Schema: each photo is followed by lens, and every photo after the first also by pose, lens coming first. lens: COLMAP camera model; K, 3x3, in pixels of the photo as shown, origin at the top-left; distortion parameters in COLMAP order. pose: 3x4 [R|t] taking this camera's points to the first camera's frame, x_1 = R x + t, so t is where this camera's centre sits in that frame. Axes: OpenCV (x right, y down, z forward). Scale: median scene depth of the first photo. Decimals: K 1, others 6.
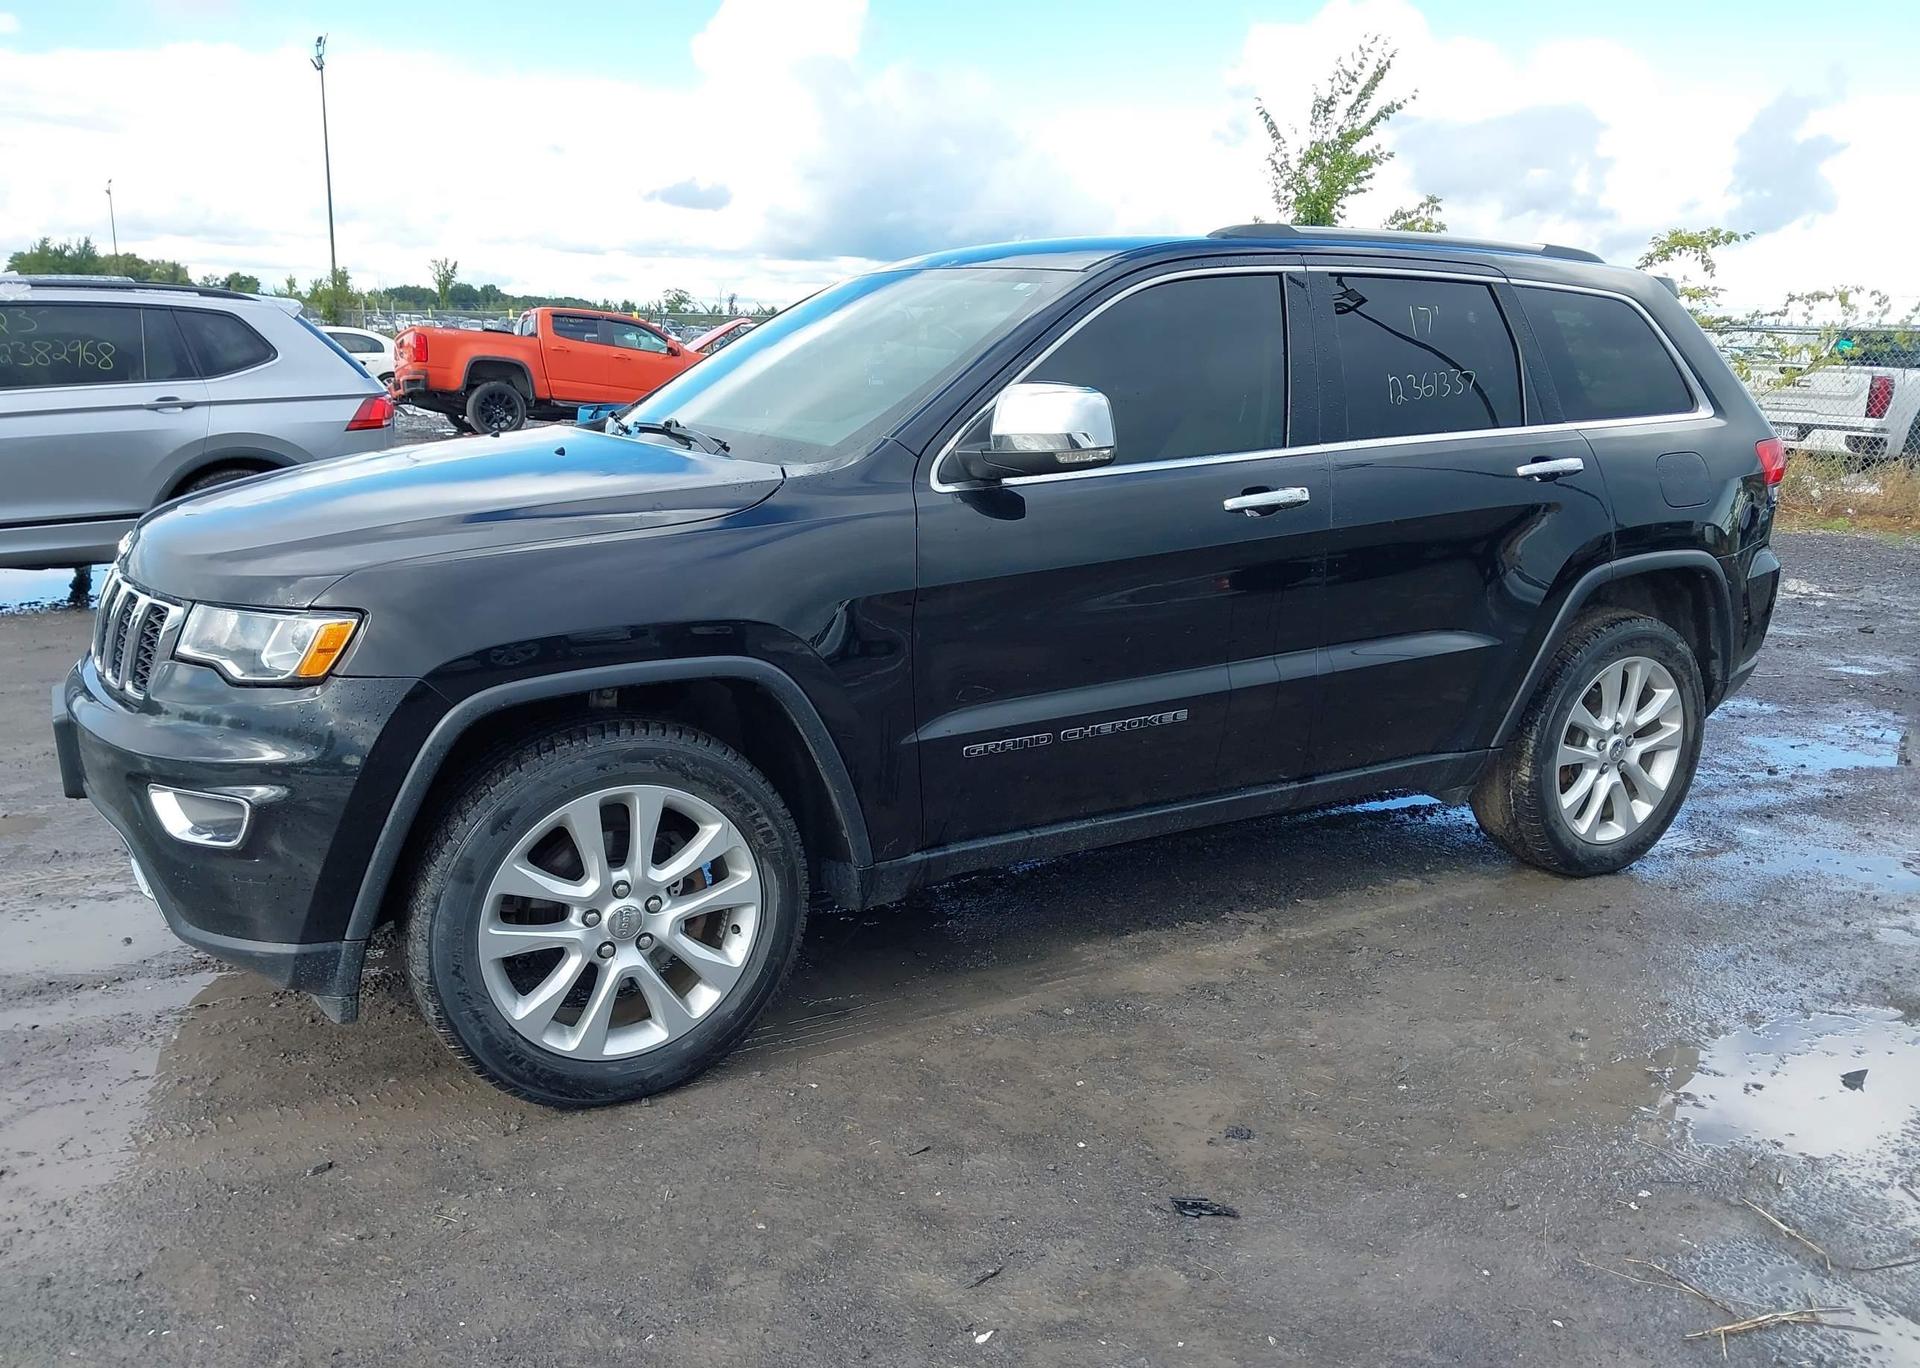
lens RADIAL K [[1574.3, 0, 960.2], [0, 1574.3, 664.4], [0, 0, 1]] dist [0.008723, -0.003045]
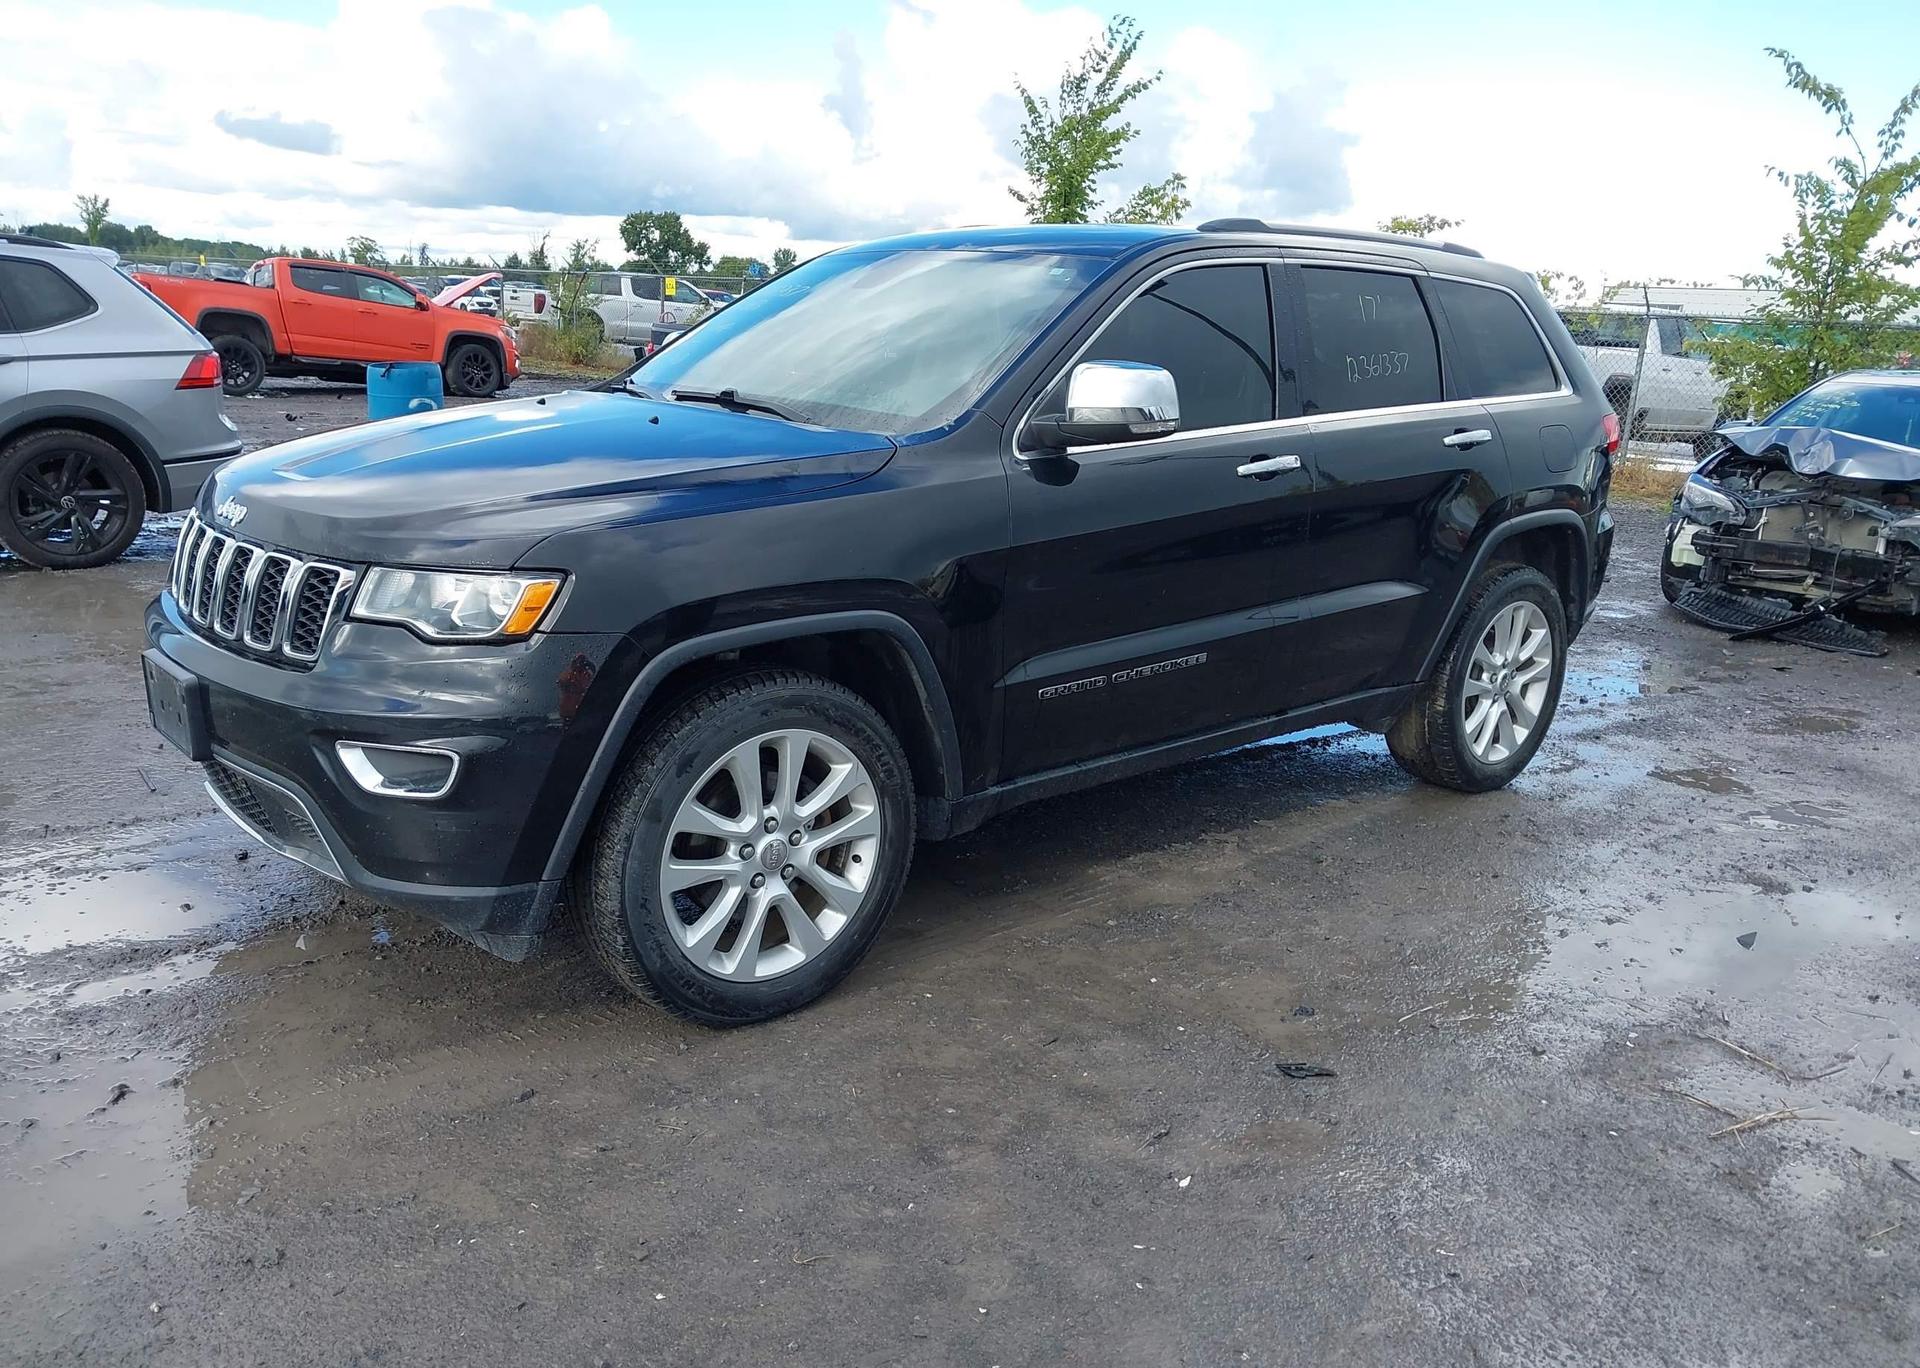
lens RADIAL K [[1567.7, 0, 951.1], [0, 1567.7, 682.8], [0, 0, 1]] dist [0.009561, -0.006181]
pose [[0.982048, -0.024100, 0.187085, -0.243190], [0.017242, 0.999121, 0.038199, 0.004040], [-0.187841, -0.034287, 0.981601, -0.071976]]
